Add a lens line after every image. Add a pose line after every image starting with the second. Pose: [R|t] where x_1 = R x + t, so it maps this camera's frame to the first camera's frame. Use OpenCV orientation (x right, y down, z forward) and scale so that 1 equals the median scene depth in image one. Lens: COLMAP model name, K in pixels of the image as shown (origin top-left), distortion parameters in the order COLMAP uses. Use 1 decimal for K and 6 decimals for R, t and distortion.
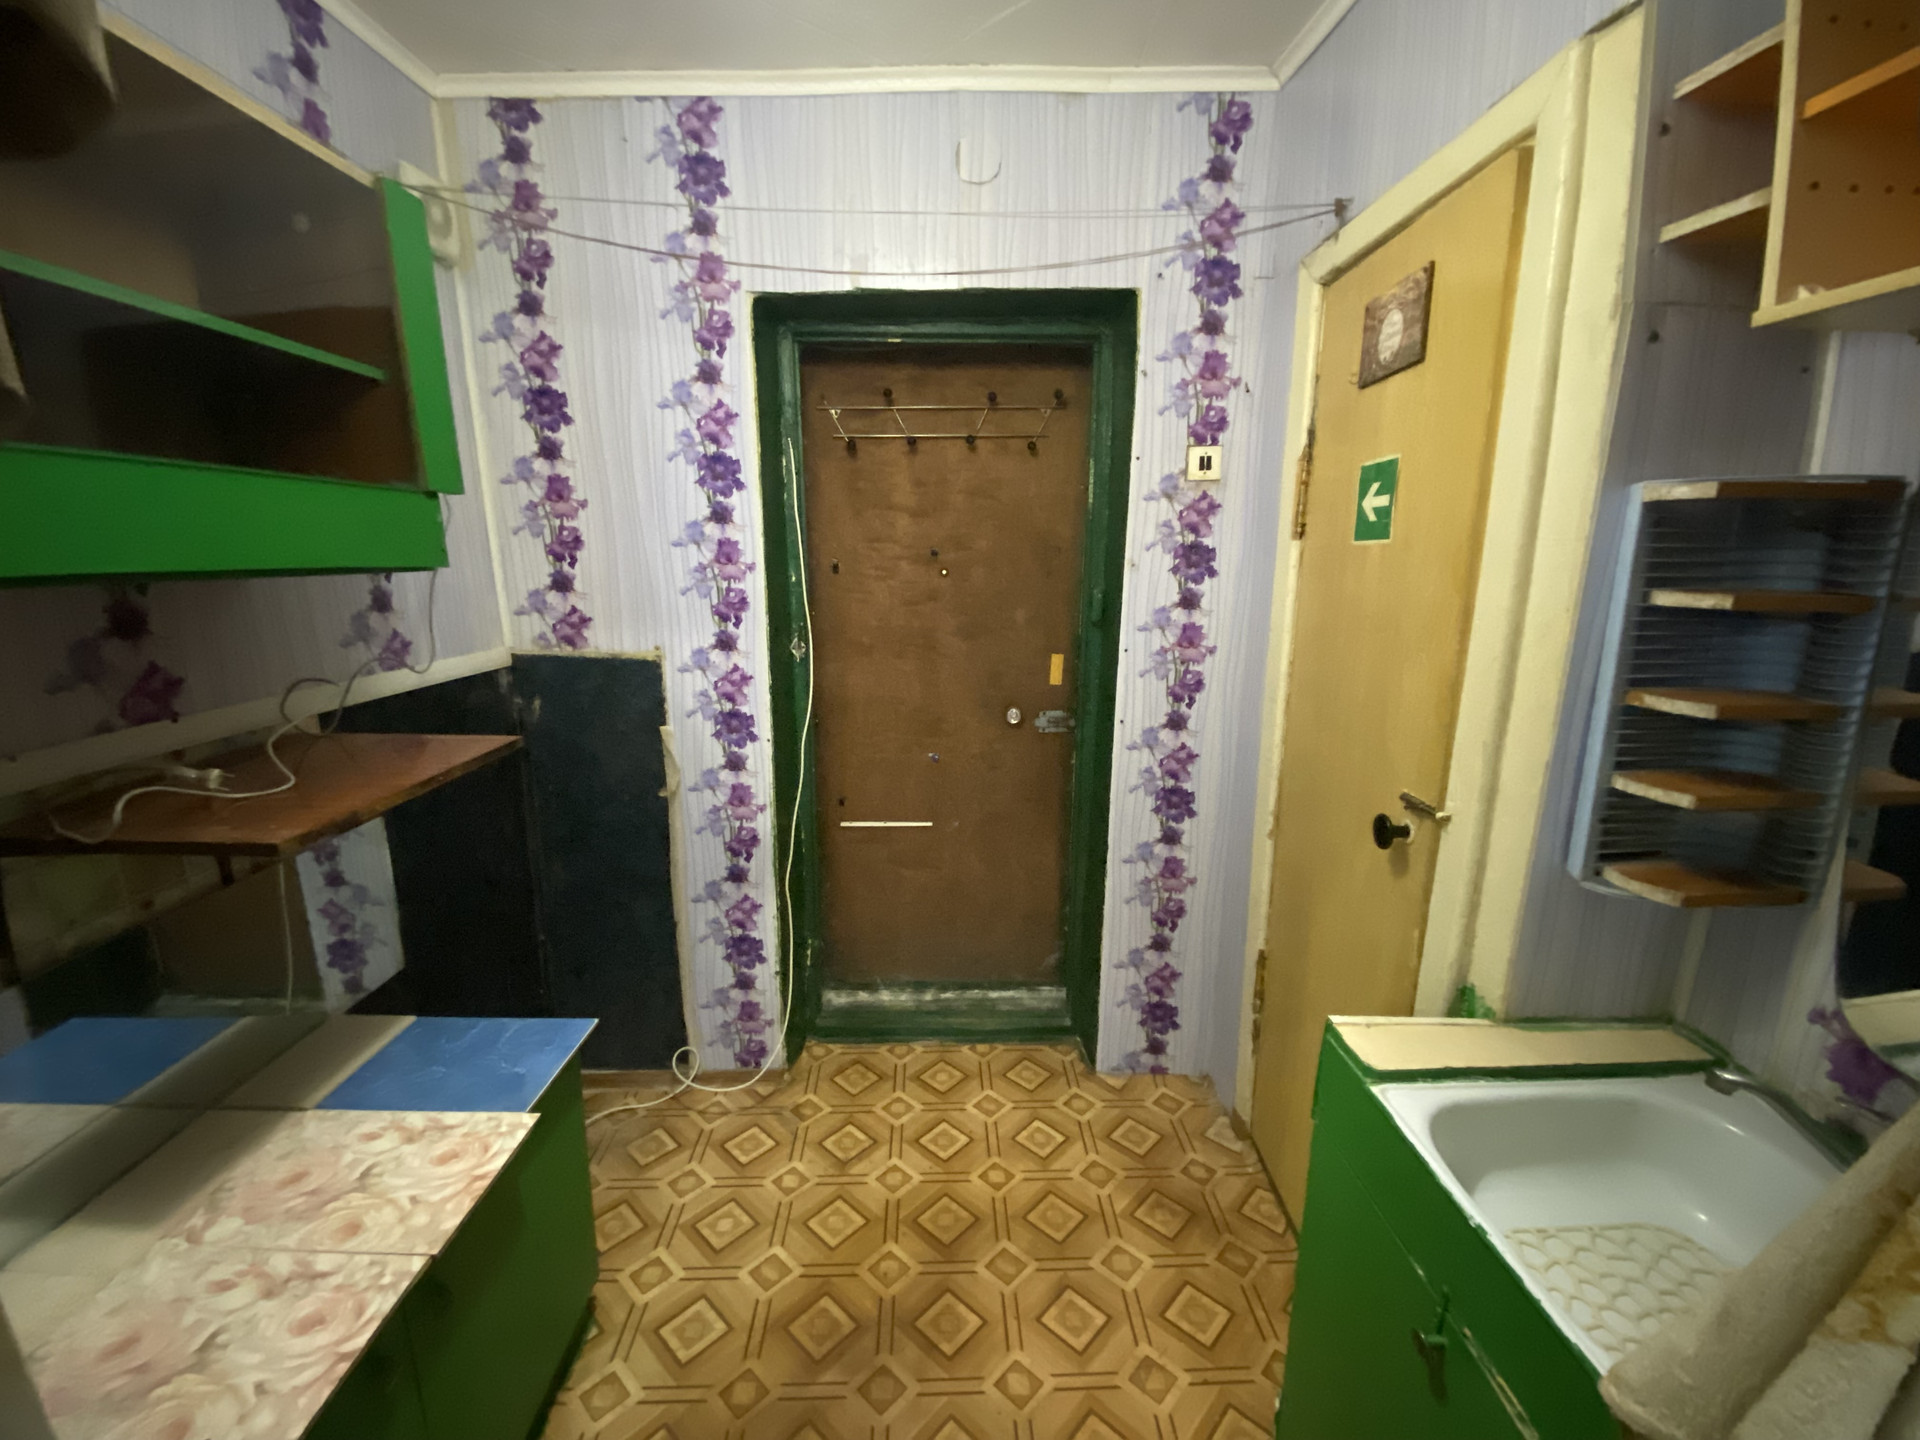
lens RADIAL K [[777.6, 0, 964.7], [0, 777.6, 715.9], [0, 0, 1]] dist [0.023825, -0.018225]
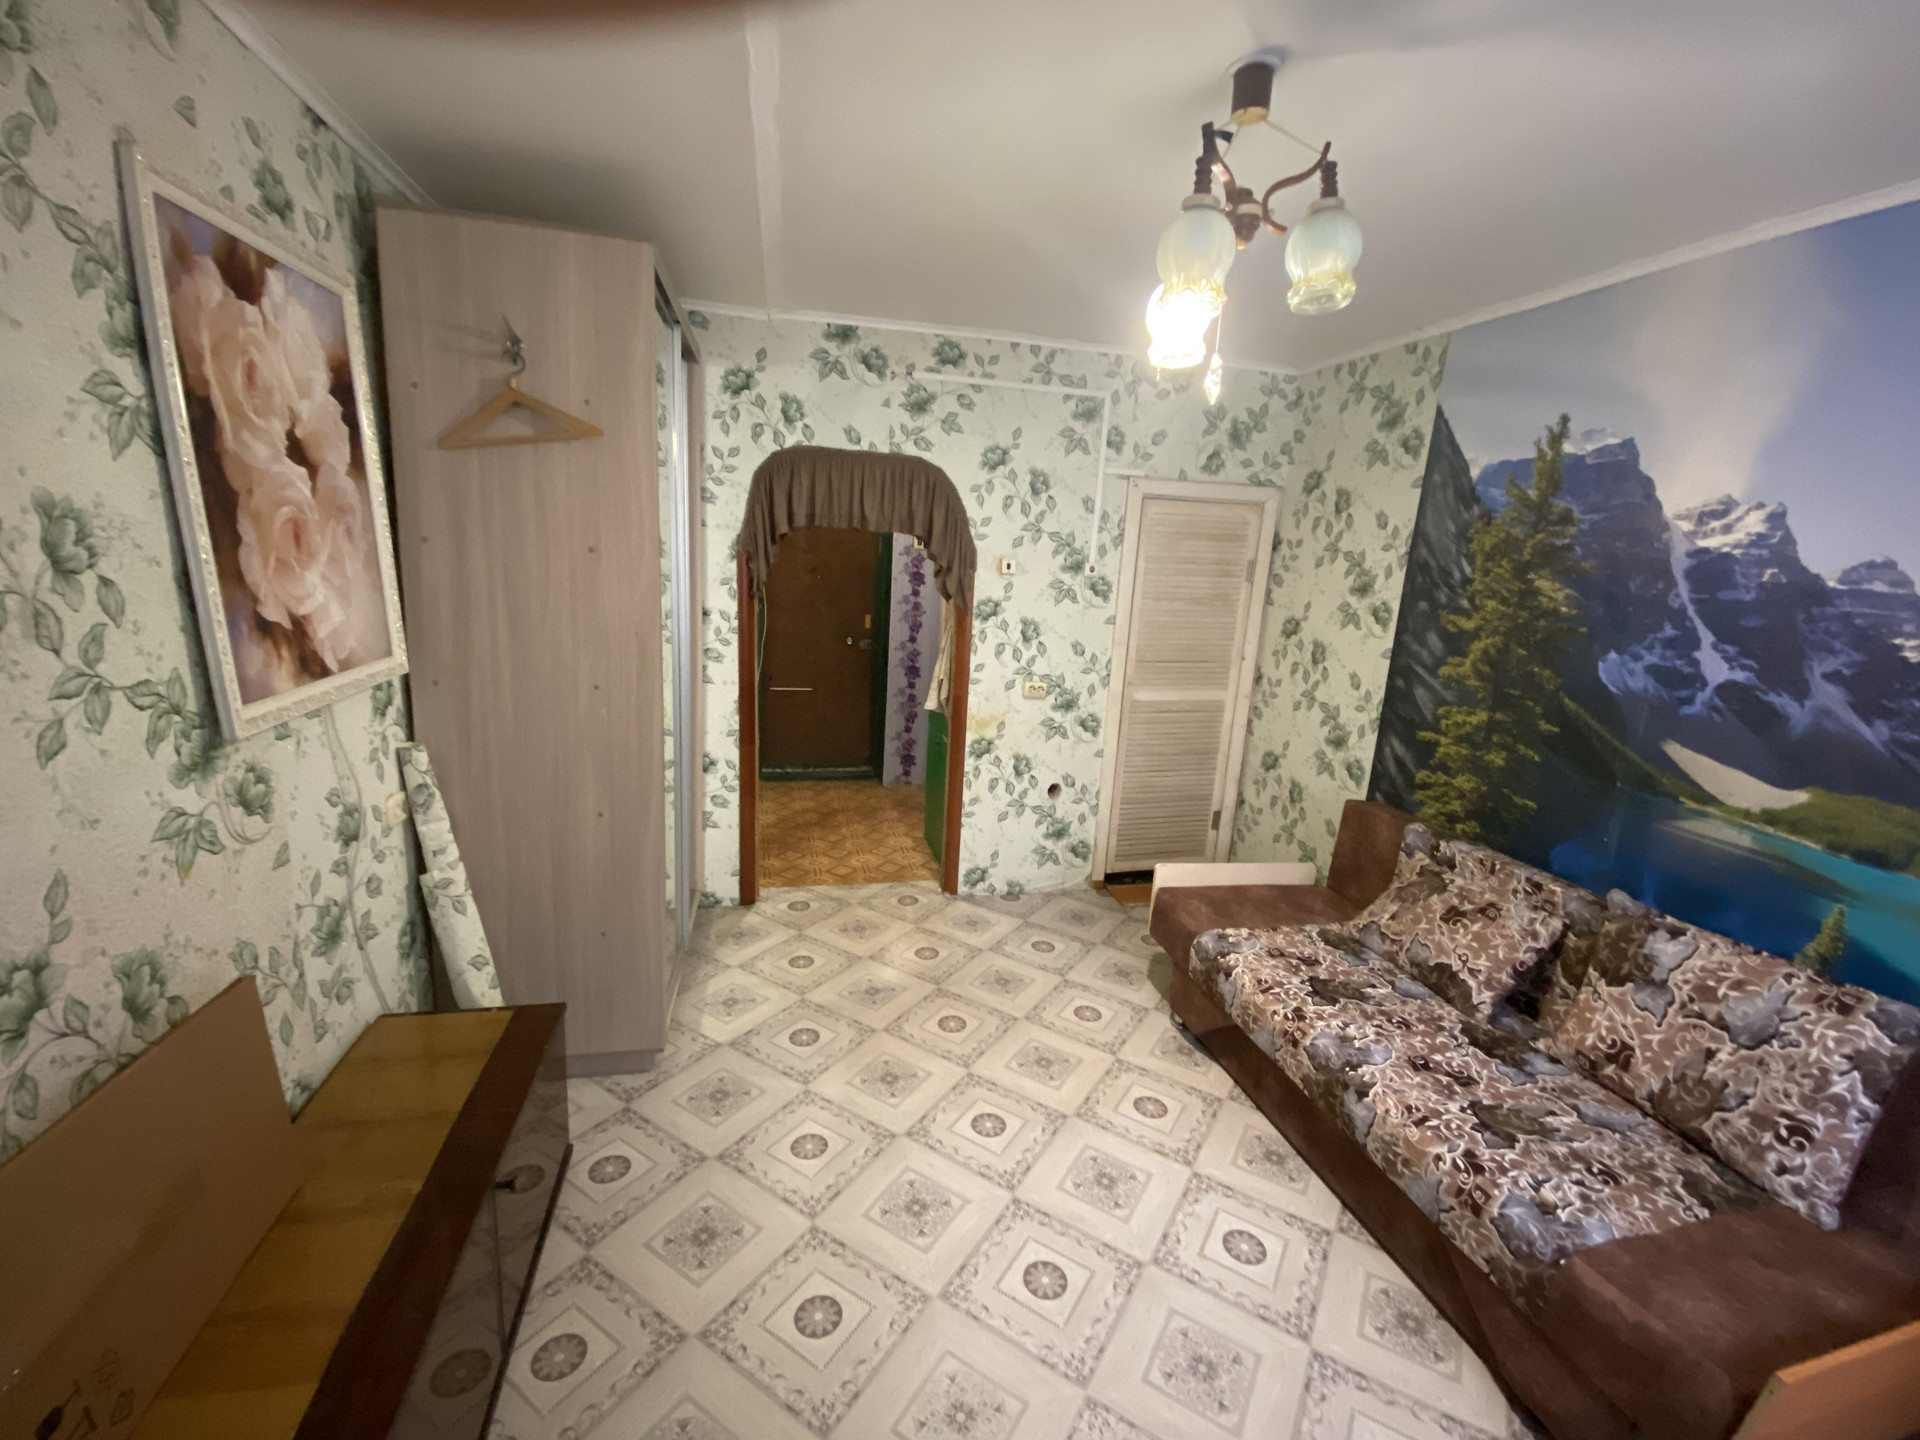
lens RADIAL K [[785.6, 0, 952.7], [0, 785.6, 713.4], [0, 0, 1]] dist [0.000401, -0.015085]
pose [[0.978243, 0.000713, 0.207459, -0.147829], [0.000441, 0.999985, -0.005516, 0.281352], [-0.207460, 0.005487, 0.978228, -1.665194]]
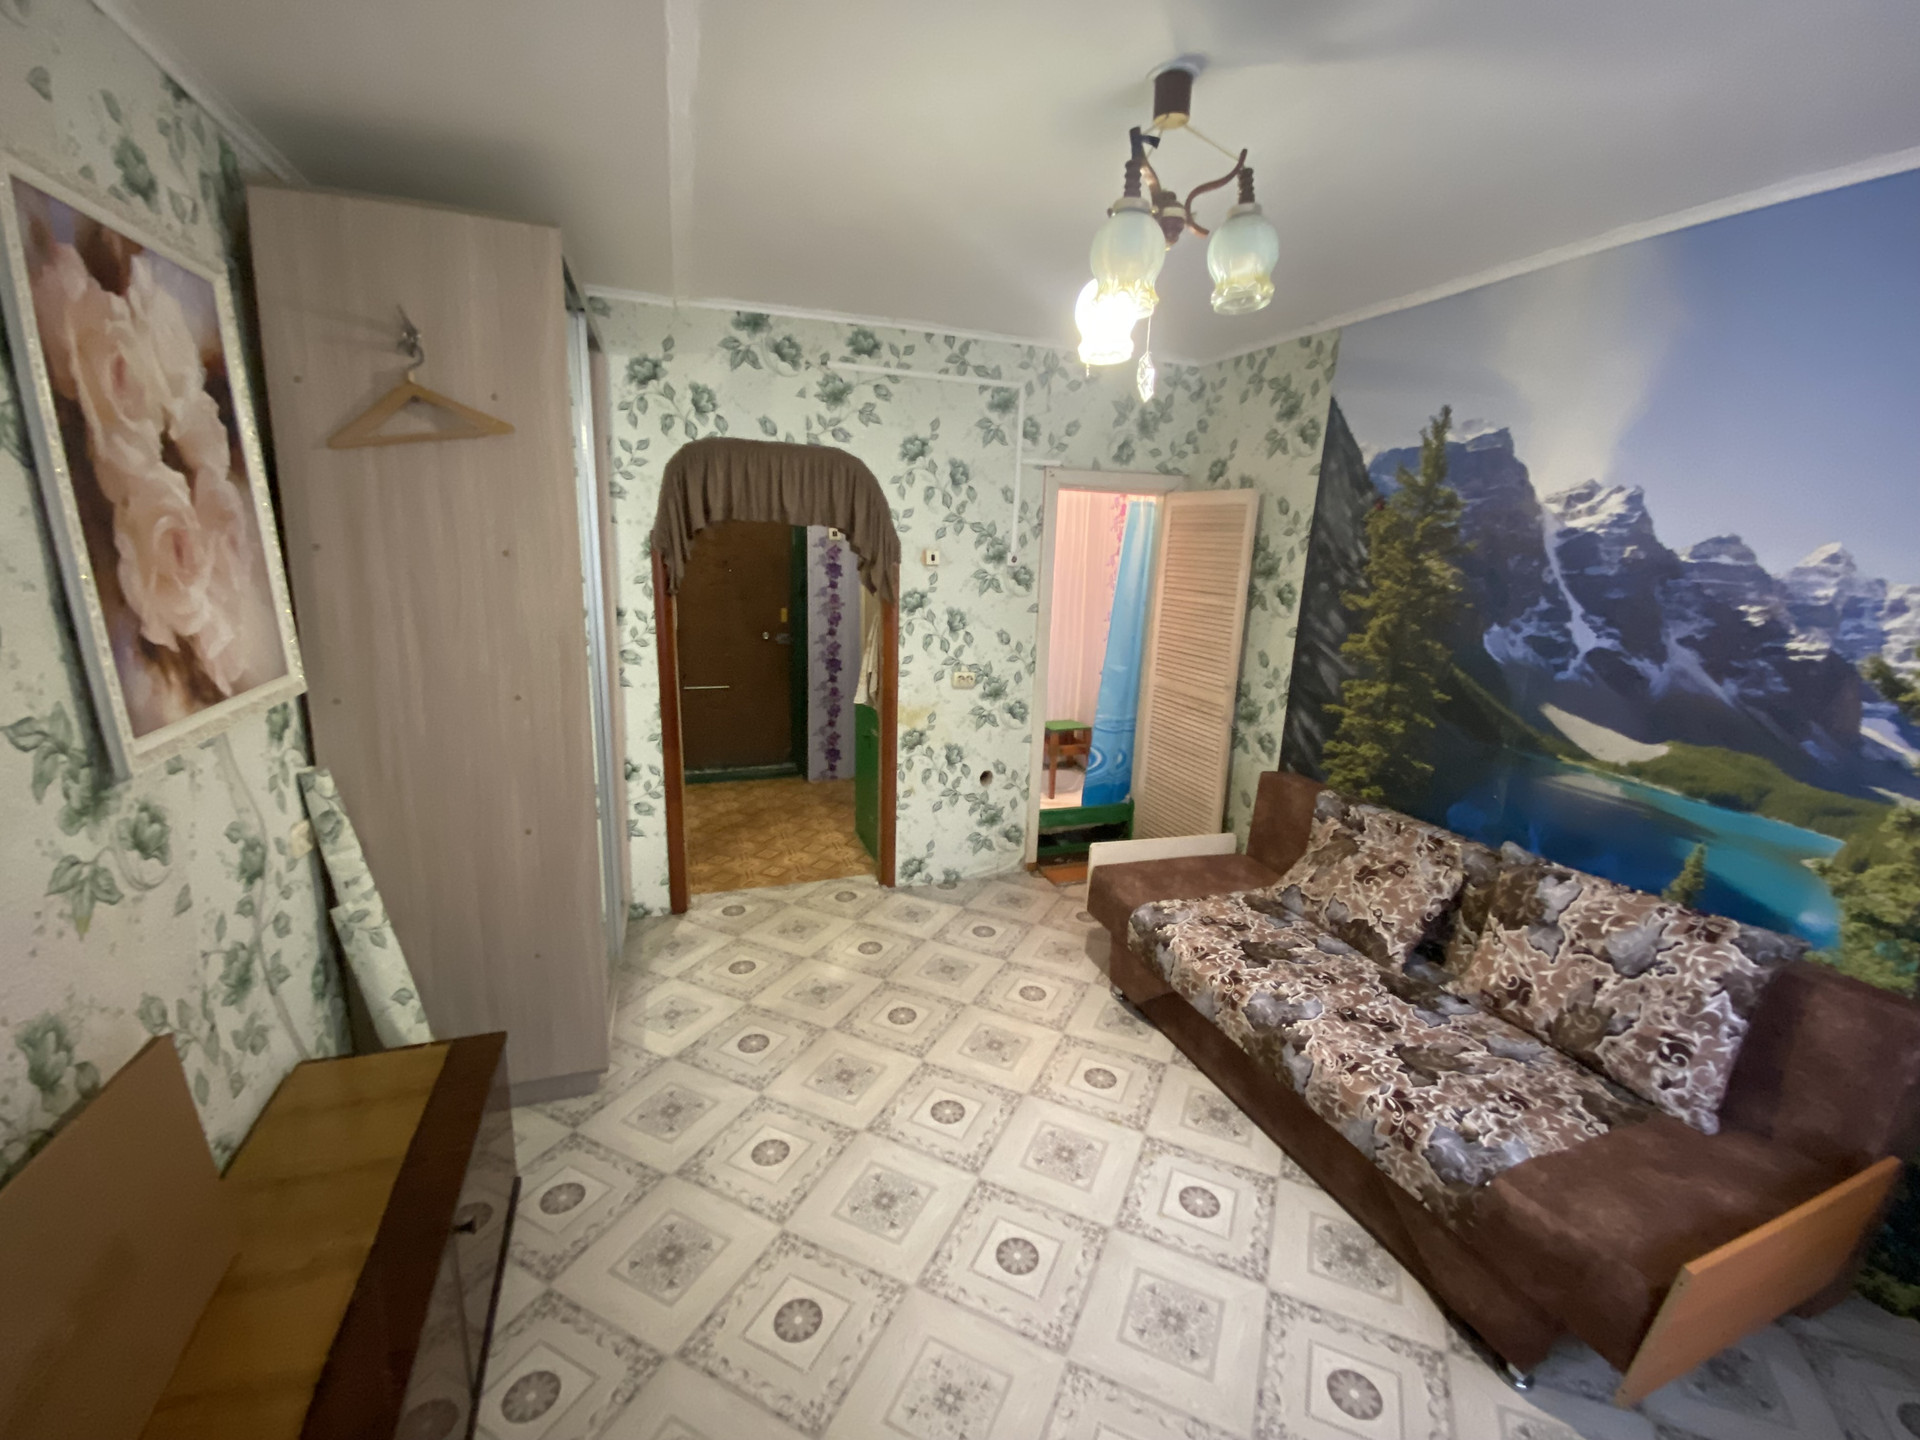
lens RADIAL K [[786.3, 0, 956.8], [0, 786.3, 713.4], [0, 0, 1]] dist [0.000646, -0.015393]
pose [[0.946003, -0.046935, 0.320741, -0.191740], [0.045137, 0.998896, 0.013043, 0.271471], [-0.320999, 0.002138, 0.947077, -1.660463]]
